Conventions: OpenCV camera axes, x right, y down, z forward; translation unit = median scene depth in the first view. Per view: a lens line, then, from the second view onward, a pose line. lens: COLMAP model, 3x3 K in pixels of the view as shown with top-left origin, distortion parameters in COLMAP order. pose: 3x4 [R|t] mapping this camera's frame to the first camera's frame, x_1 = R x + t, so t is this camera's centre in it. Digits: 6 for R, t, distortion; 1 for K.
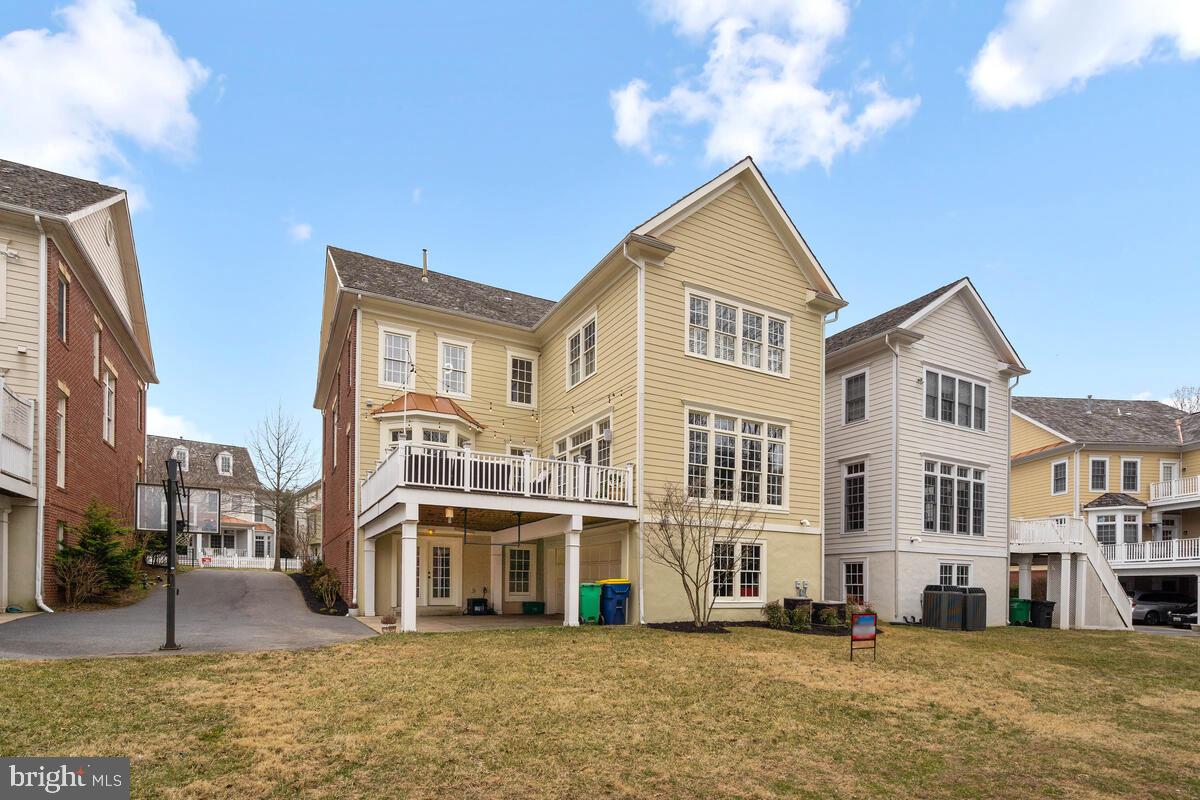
lens RADIAL K [[589.4, 0, 568.0], [0, 589.4, 384.7], [0, 0, 1]] dist [-0.003843, -0.000097]
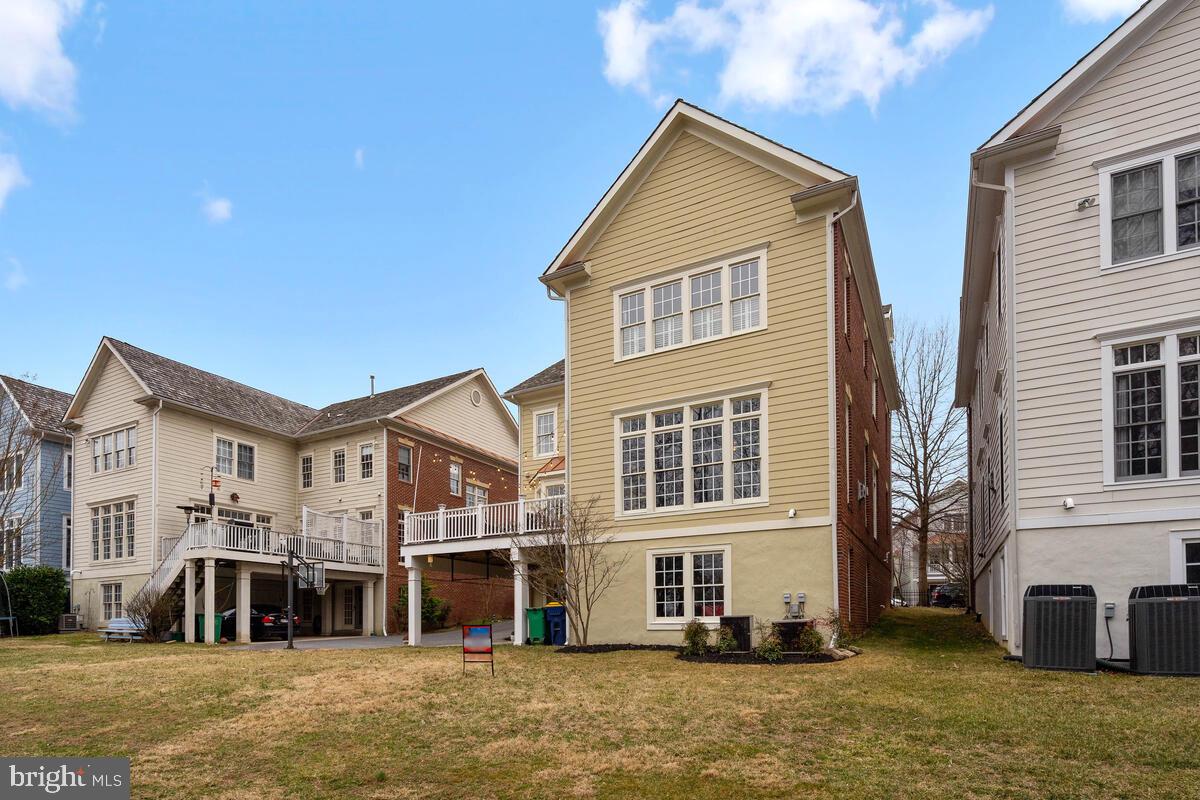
lens RADIAL K [[602.8, 0, 608.6], [0, 602.8, 400.0], [0, 0, 1]] dist [-0.000646, -0.000067]
pose [[0.555445, -0.307170, -0.772740, 0.923420], [0.278685, 0.944295, -0.175046, 0.173400], [0.783464, -0.118123, 0.610108, 0.390894]]
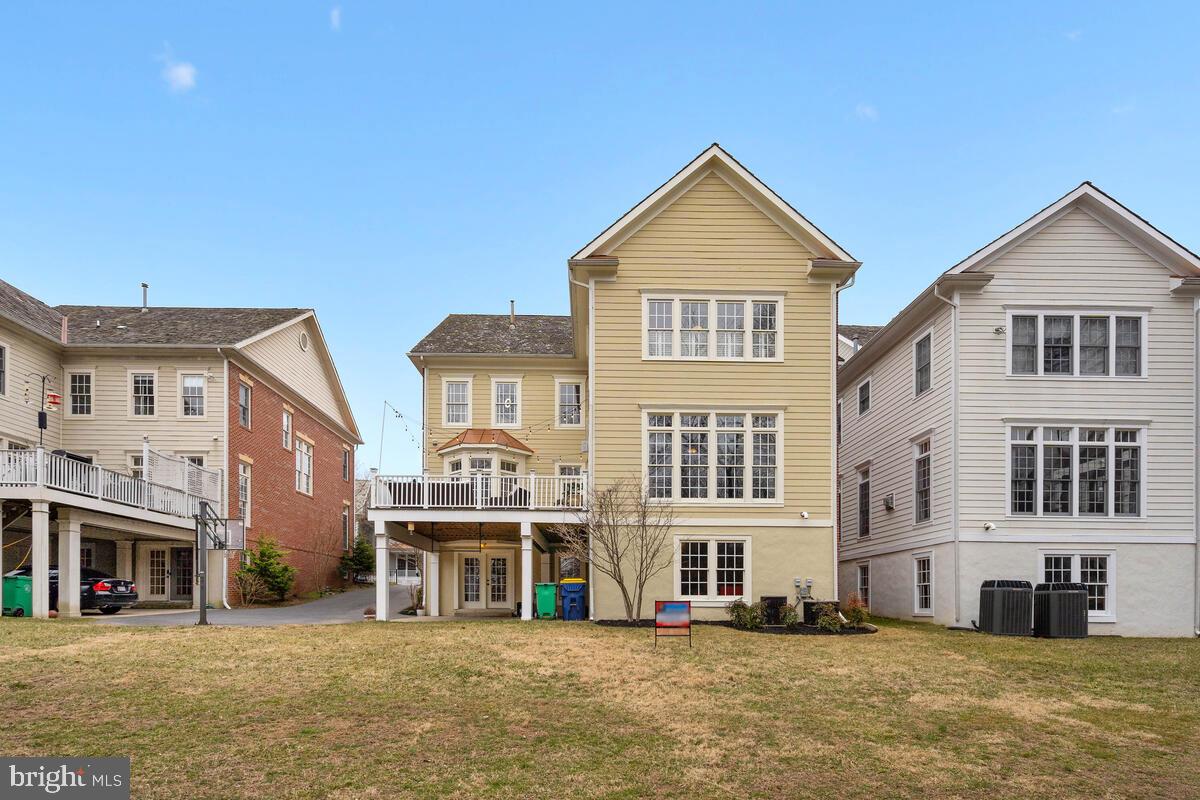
lens RADIAL K [[589.4, 0, 568.0], [0, 589.4, 384.7], [0, 0, 1]] dist [-0.003843, -0.000097]
pose [[0.889333, -0.164060, -0.426816, 0.513144], [0.150225, 0.986436, -0.066151, 0.040270], [0.431879, -0.005288, 0.901916, 0.014513]]
